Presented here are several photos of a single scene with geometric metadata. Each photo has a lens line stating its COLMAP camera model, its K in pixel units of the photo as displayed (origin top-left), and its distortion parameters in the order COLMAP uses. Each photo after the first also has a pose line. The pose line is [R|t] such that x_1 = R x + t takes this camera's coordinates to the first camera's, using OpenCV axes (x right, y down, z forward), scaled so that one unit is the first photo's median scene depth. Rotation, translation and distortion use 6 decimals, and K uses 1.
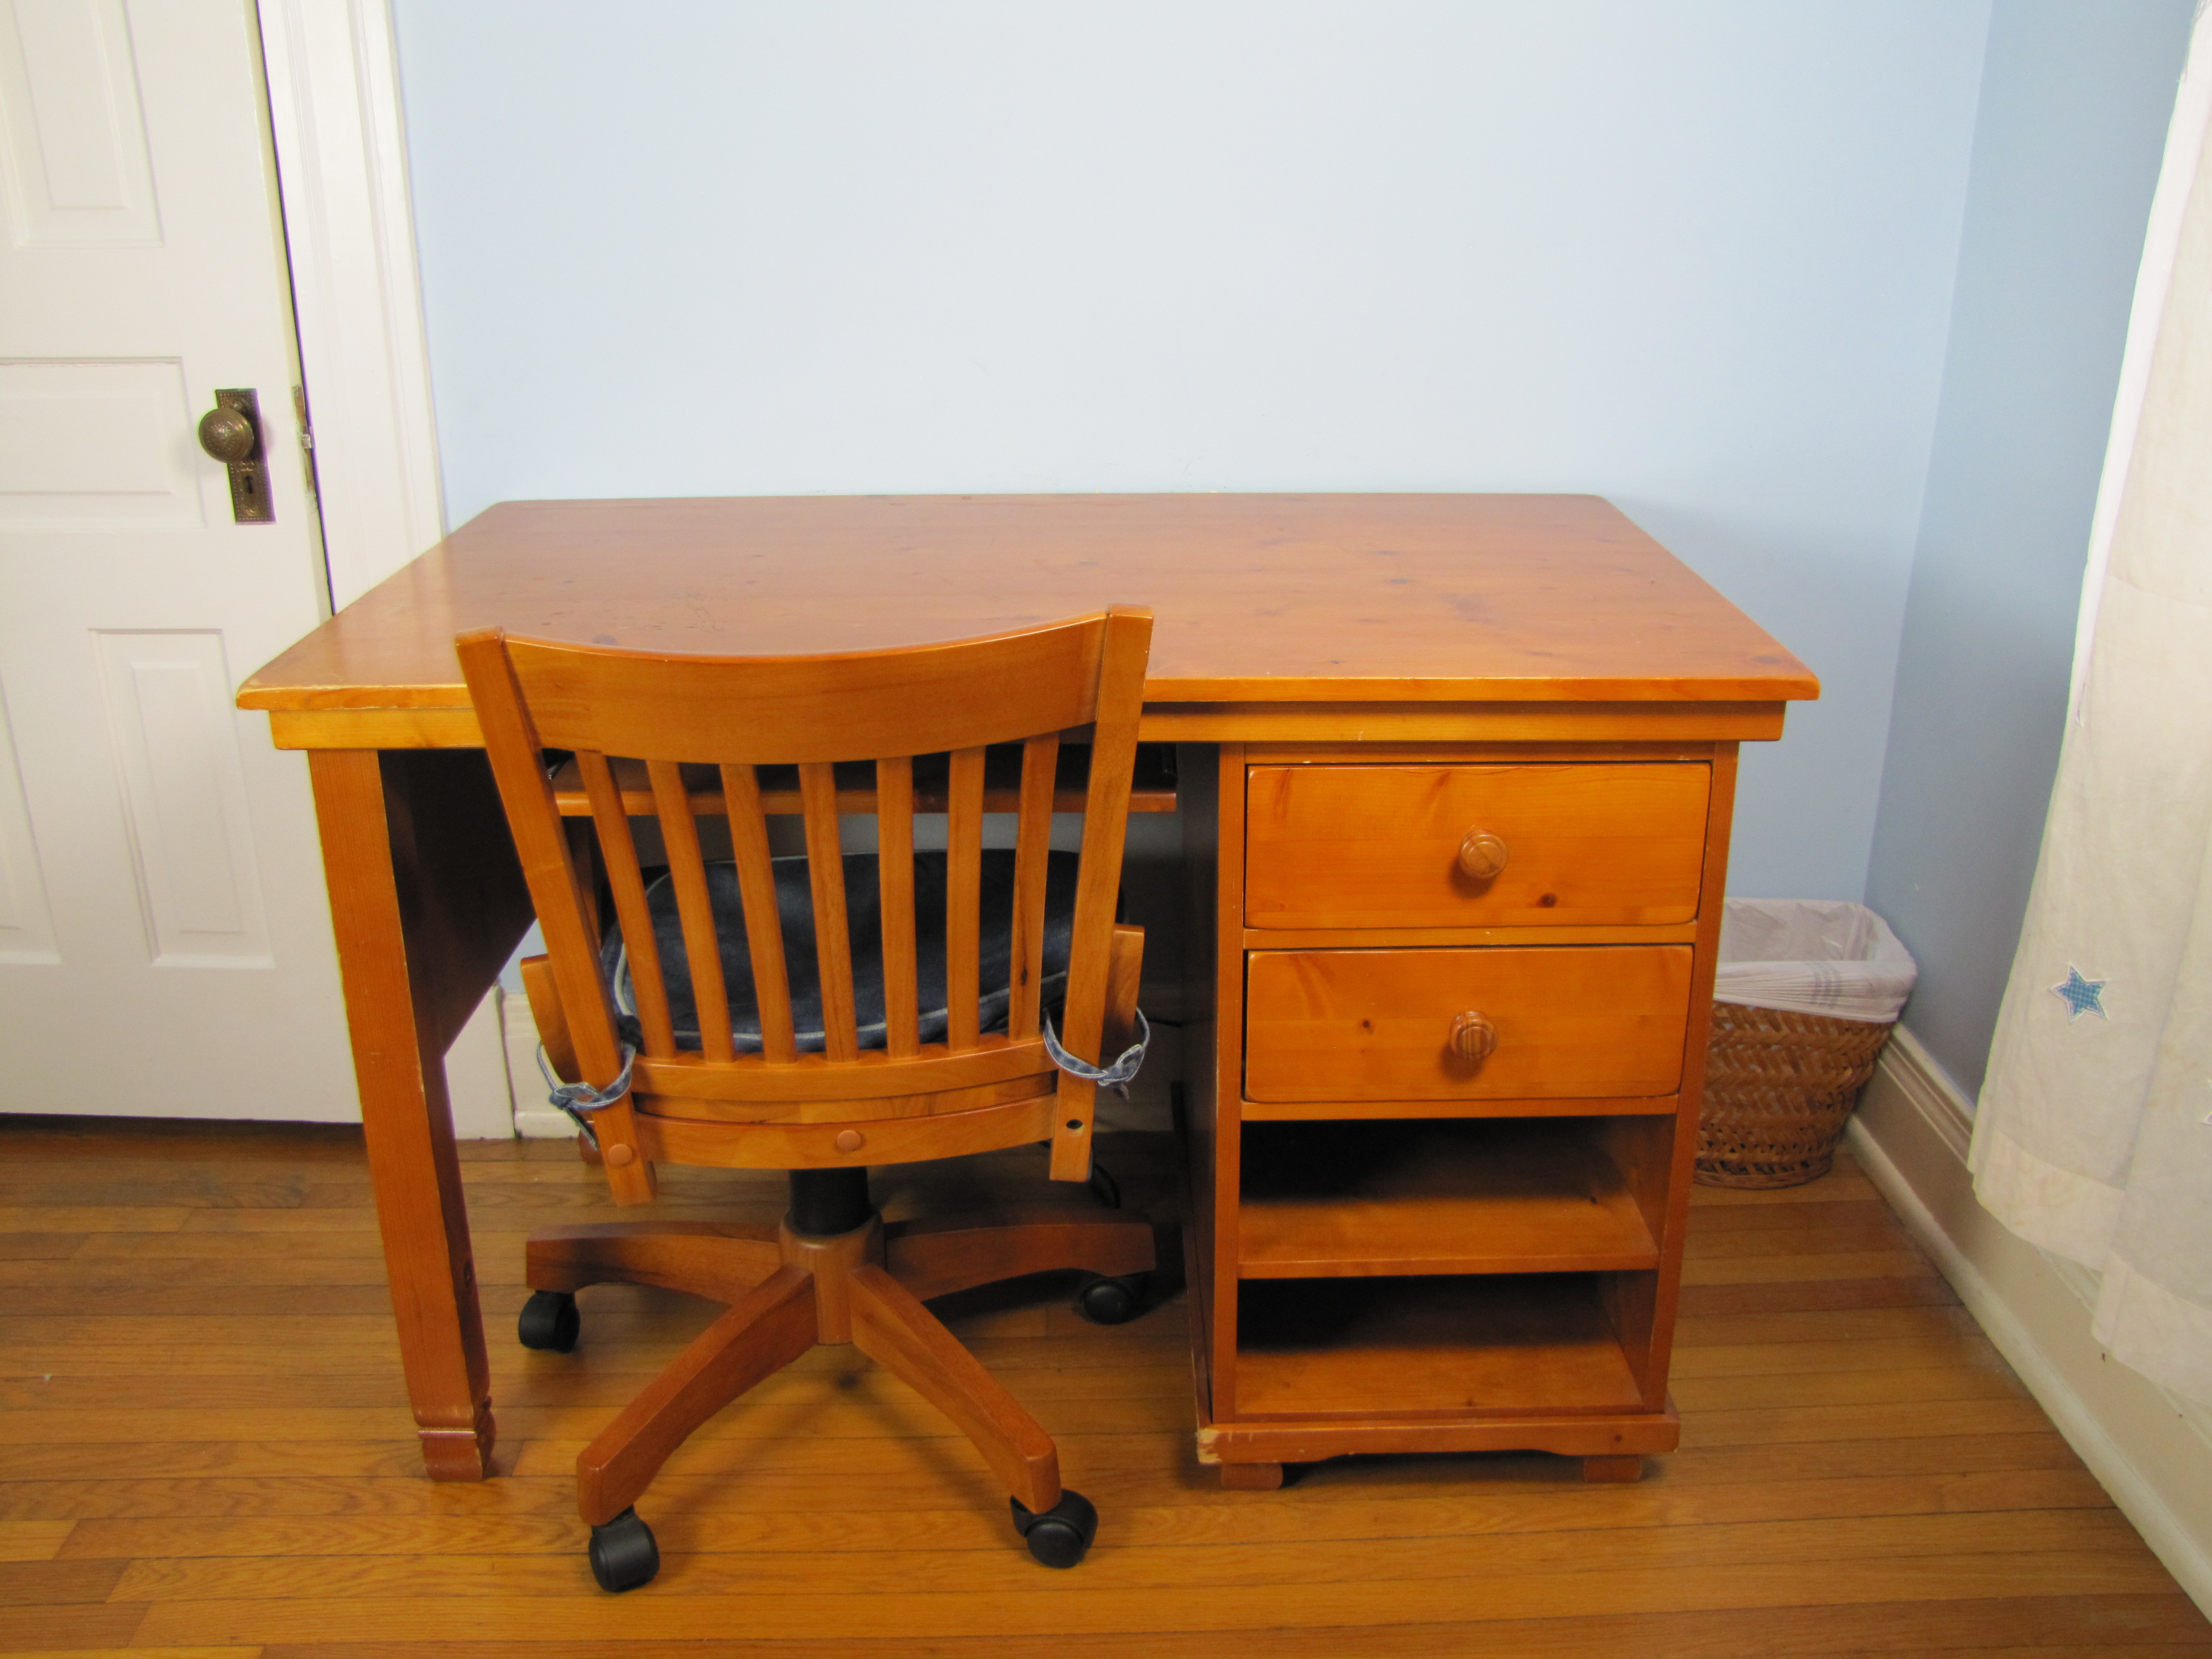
lens RADIAL K [[1956.4, 0, 1106.0], [0, 1956.4, 829.5], [0, 0, 1]] dist [-0.188224, 0.220986]
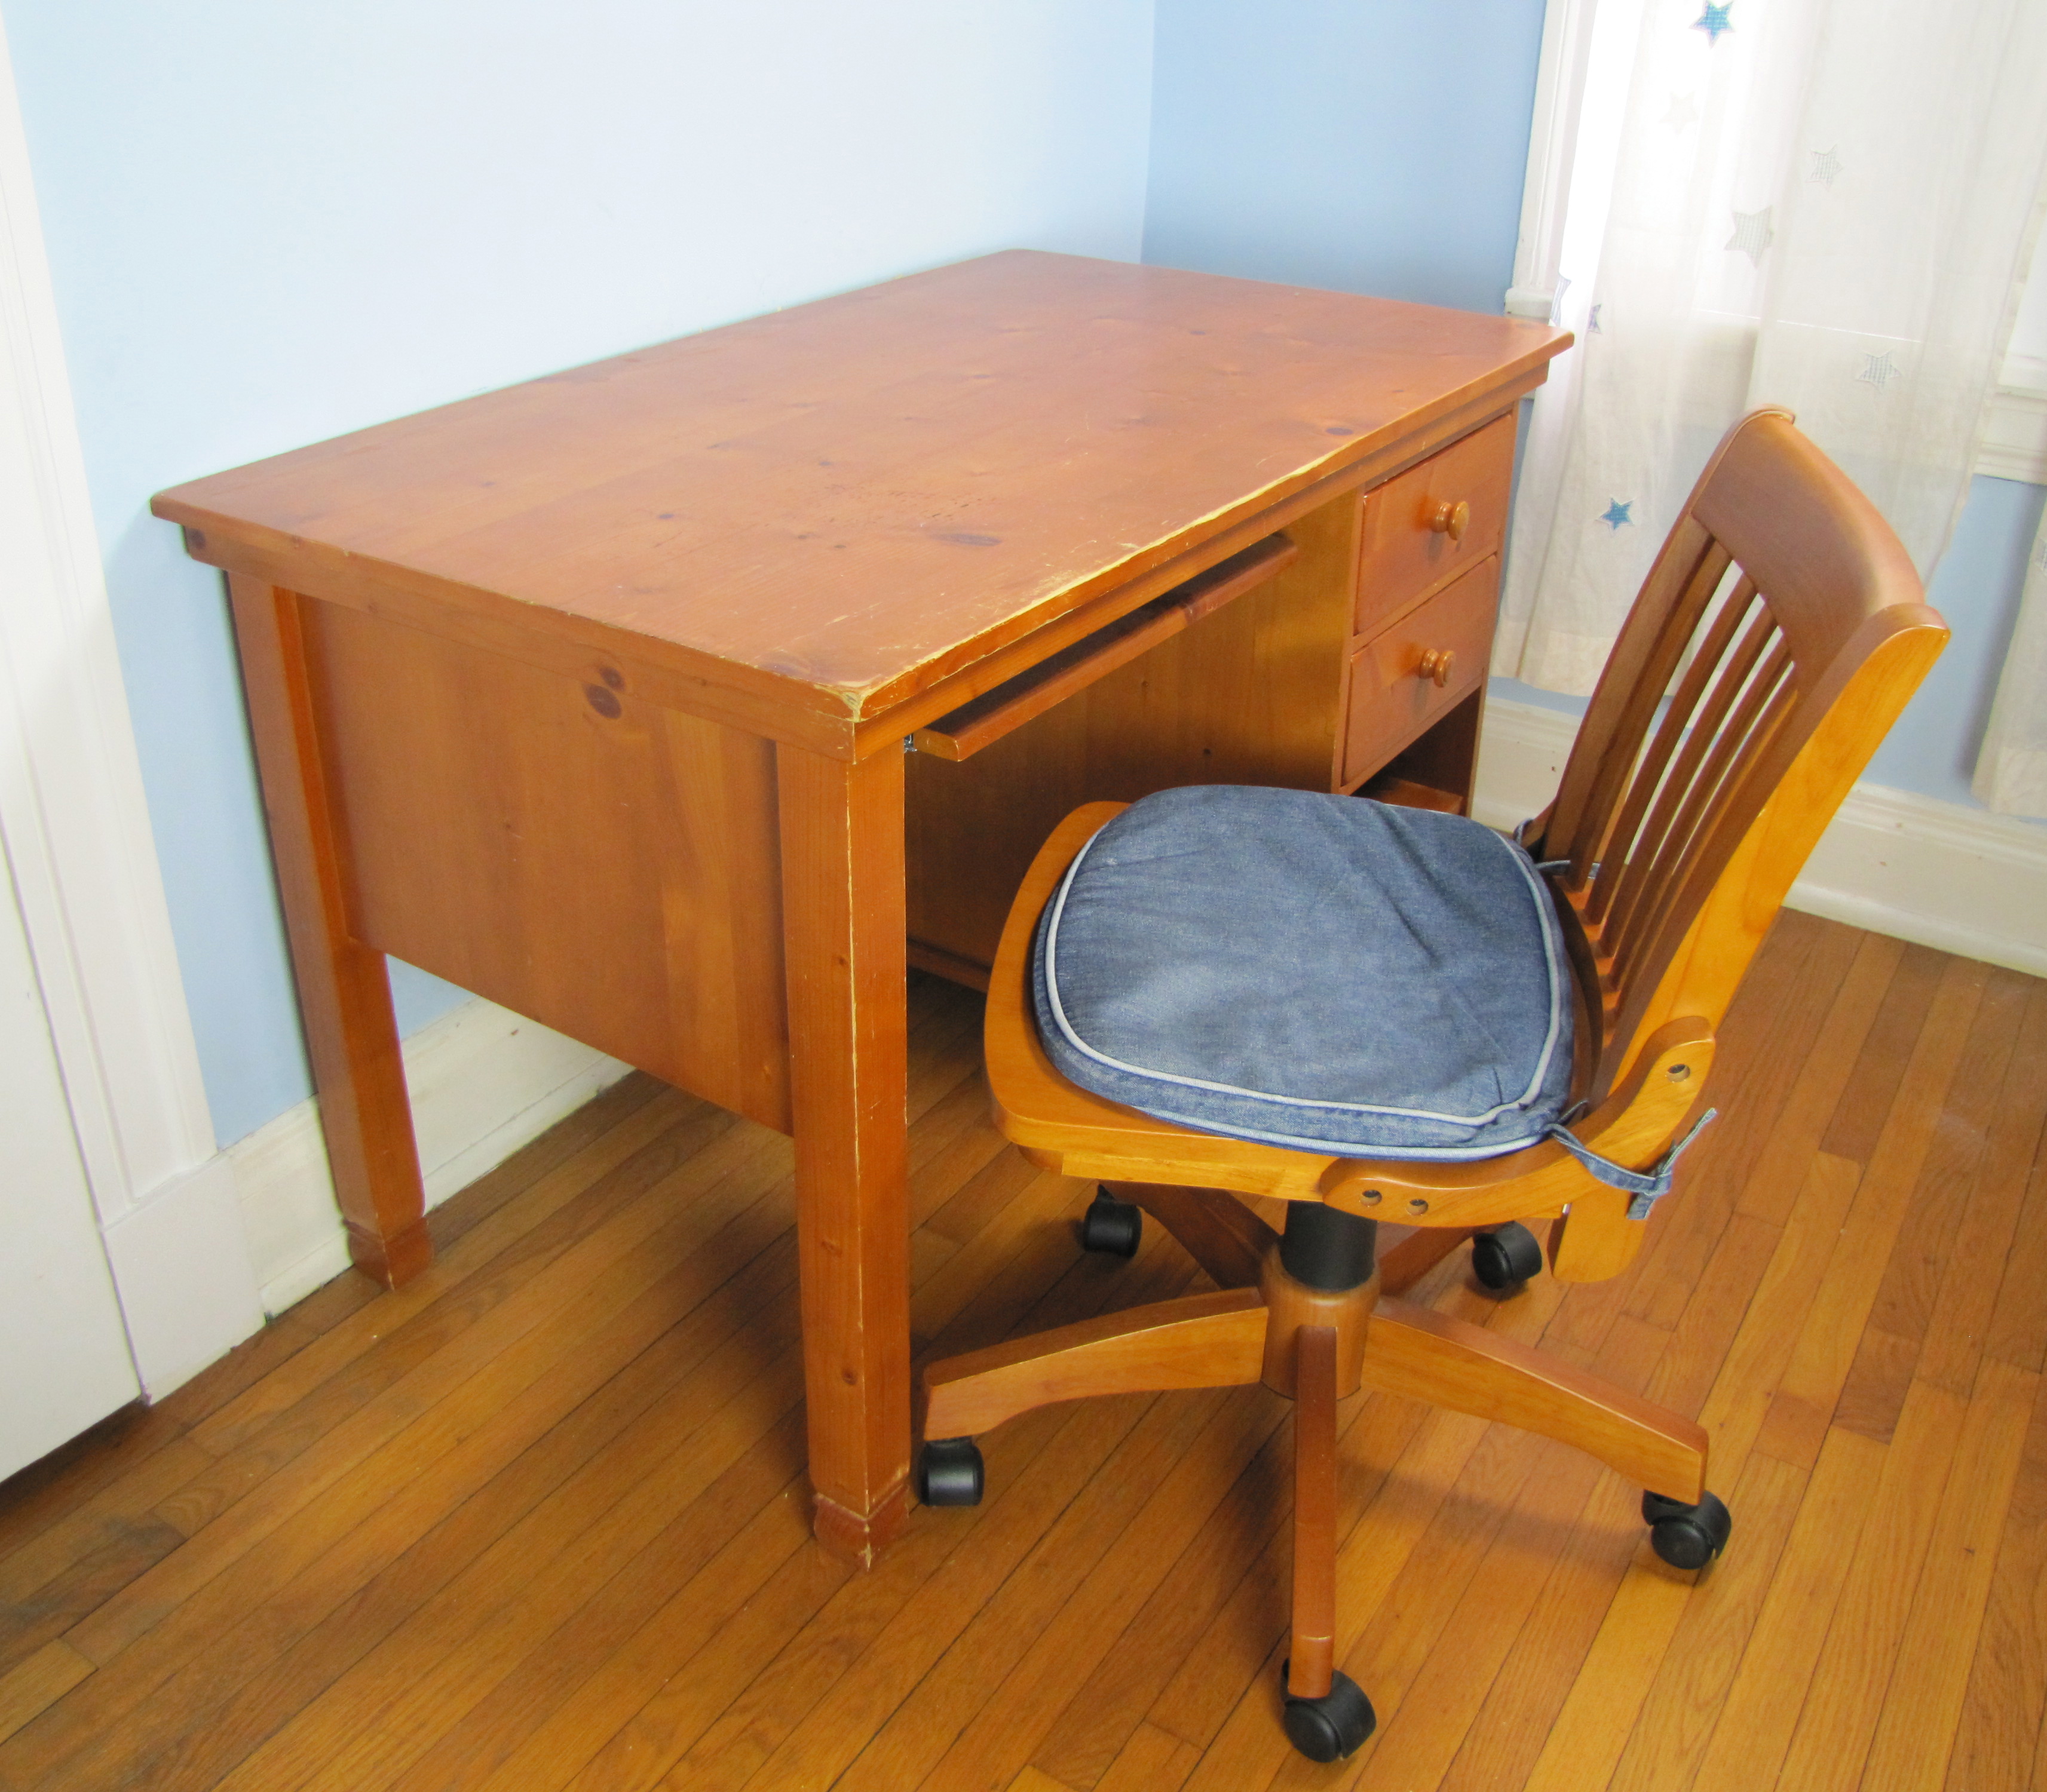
lens RADIAL K [[1953.3, 0, 978.3], [0, 1953.3, 891.2], [0, 0, 1]] dist [-0.171564, 0.142126]
pose [[0.575463, -0.389500, 0.719119, -0.869055], [0.287026, 0.919559, 0.268379, -0.168575], [-0.765806, 0.051964, 0.640969, 0.399810]]
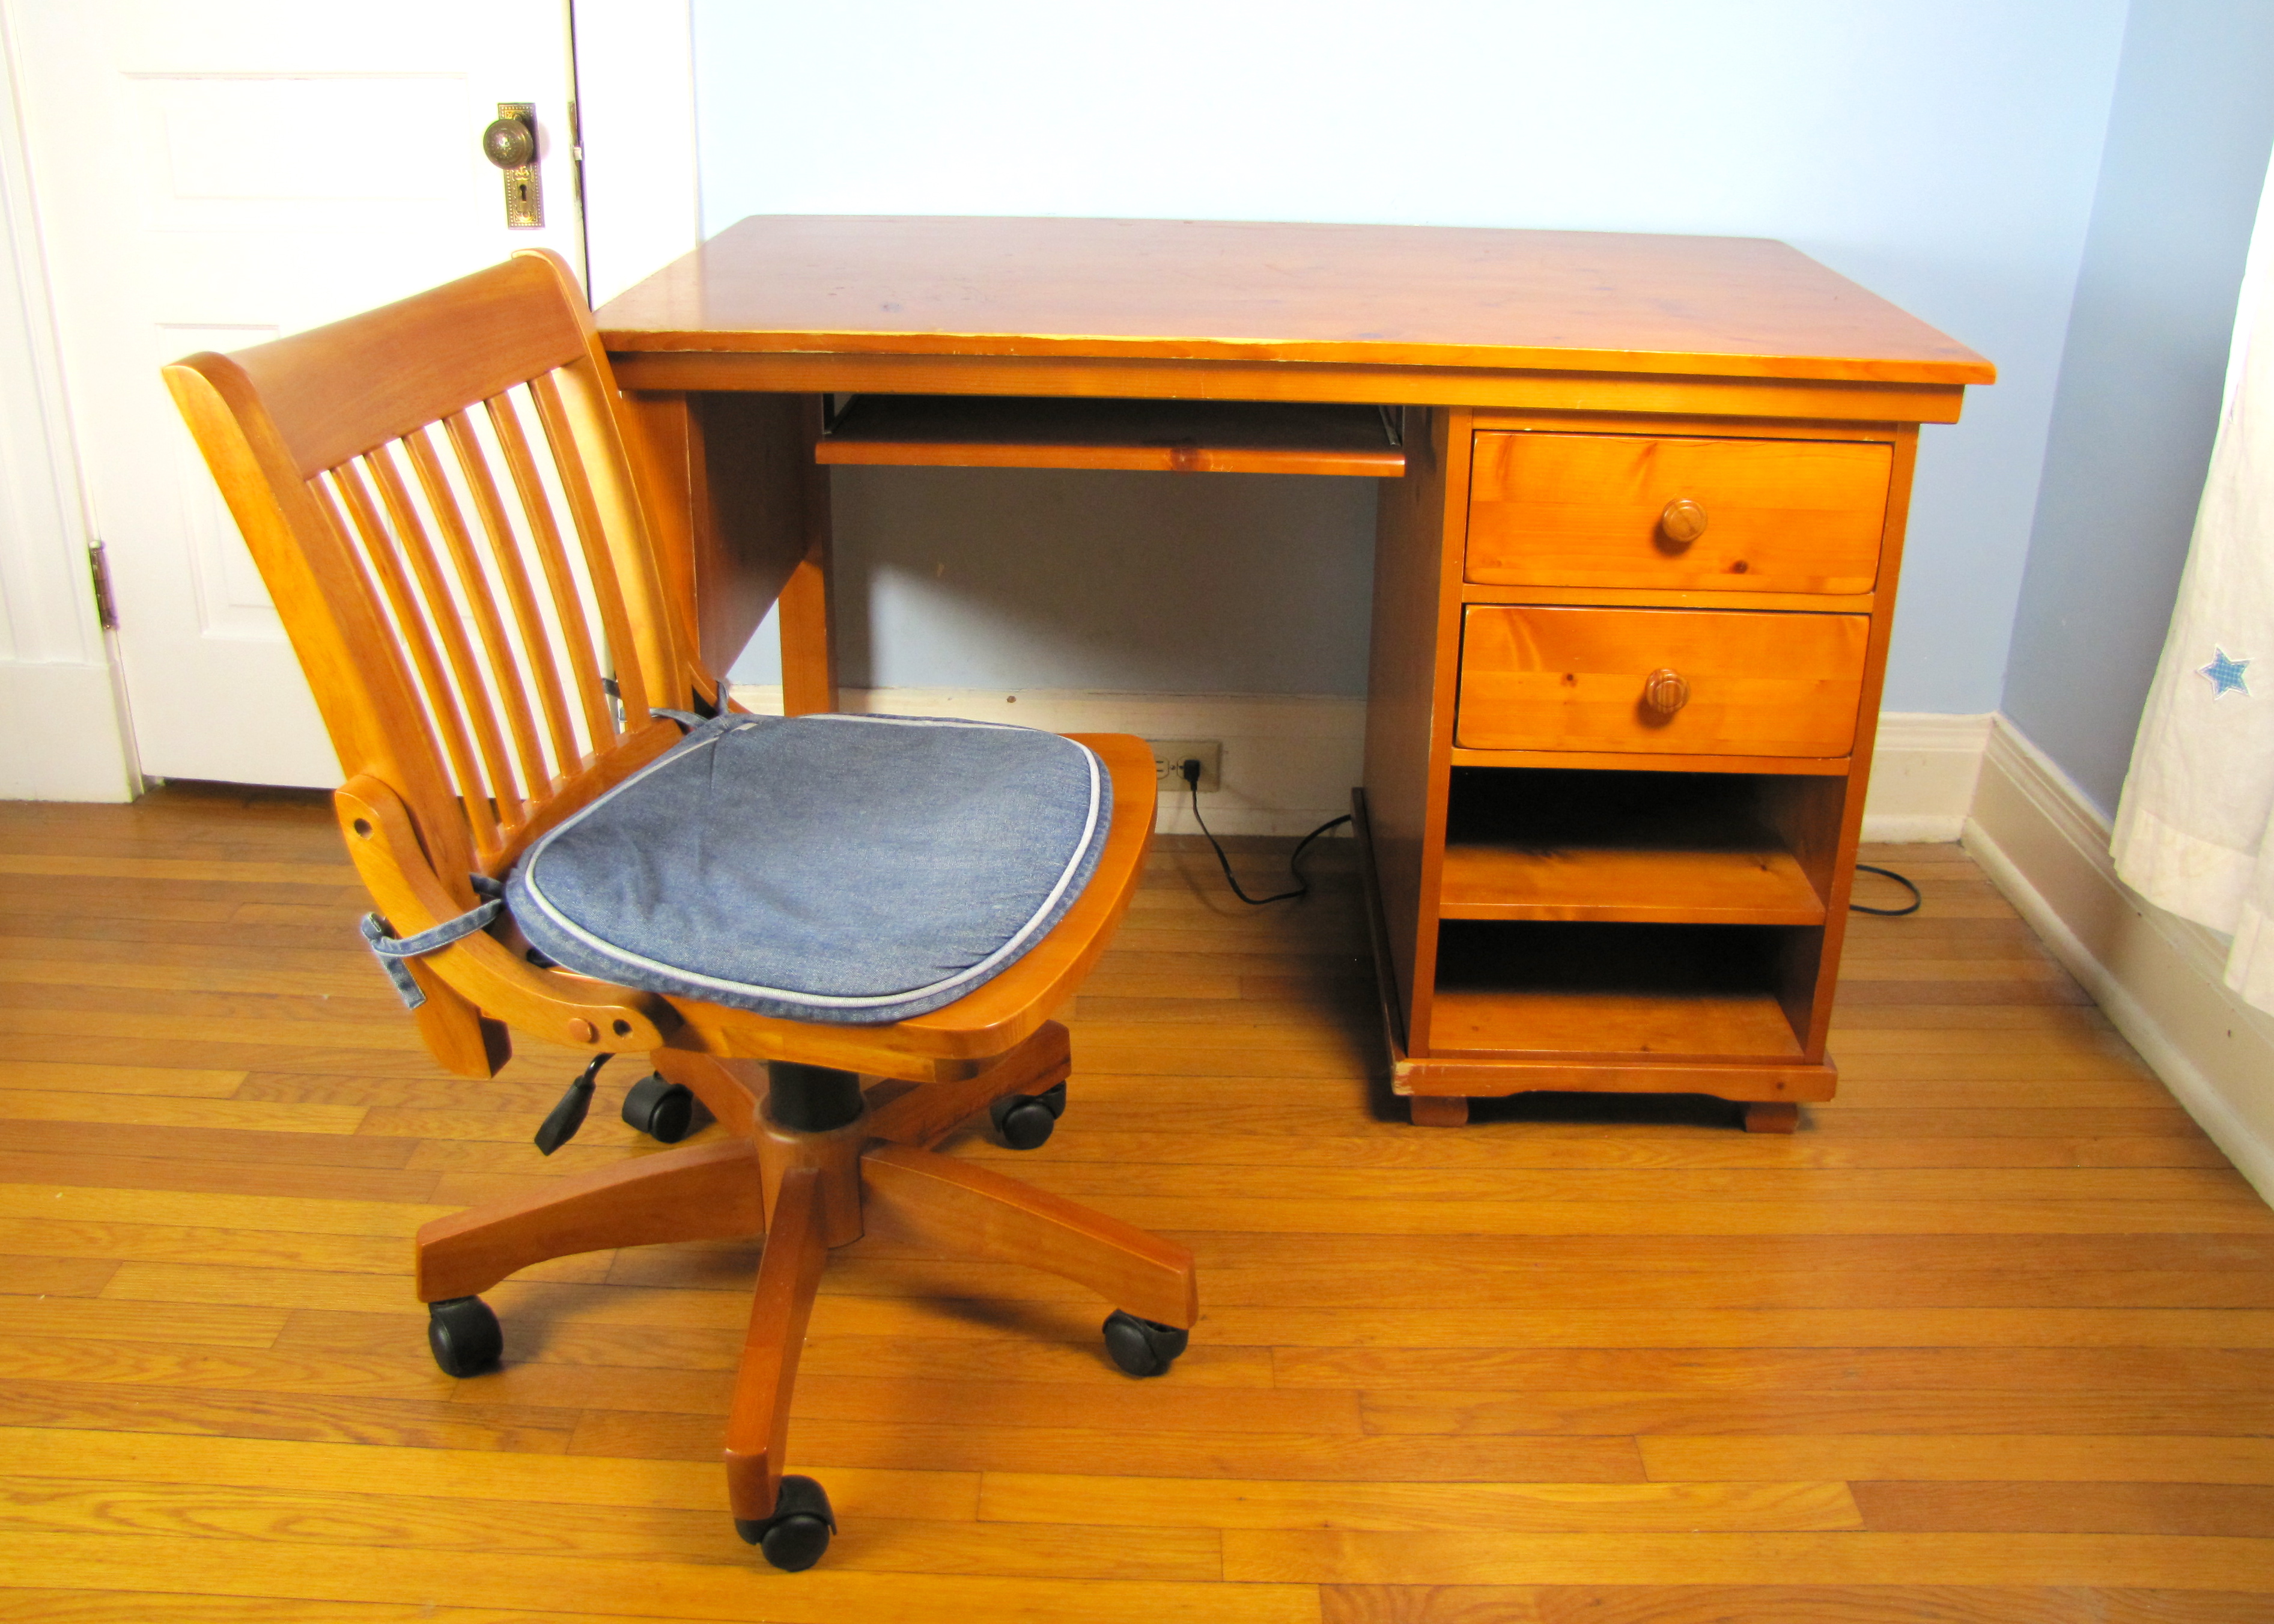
lens RADIAL K [[1984.9, 0, 1112.6], [0, 1984.9, 718.2], [0, 0, 1]] dist [-0.202156, 0.206284]
pose [[0.998432, 0.035257, -0.043482, -0.070044], [-0.034445, 0.999220, 0.019295, 0.103321], [0.044128, -0.017767, 0.998868, -0.110894]]
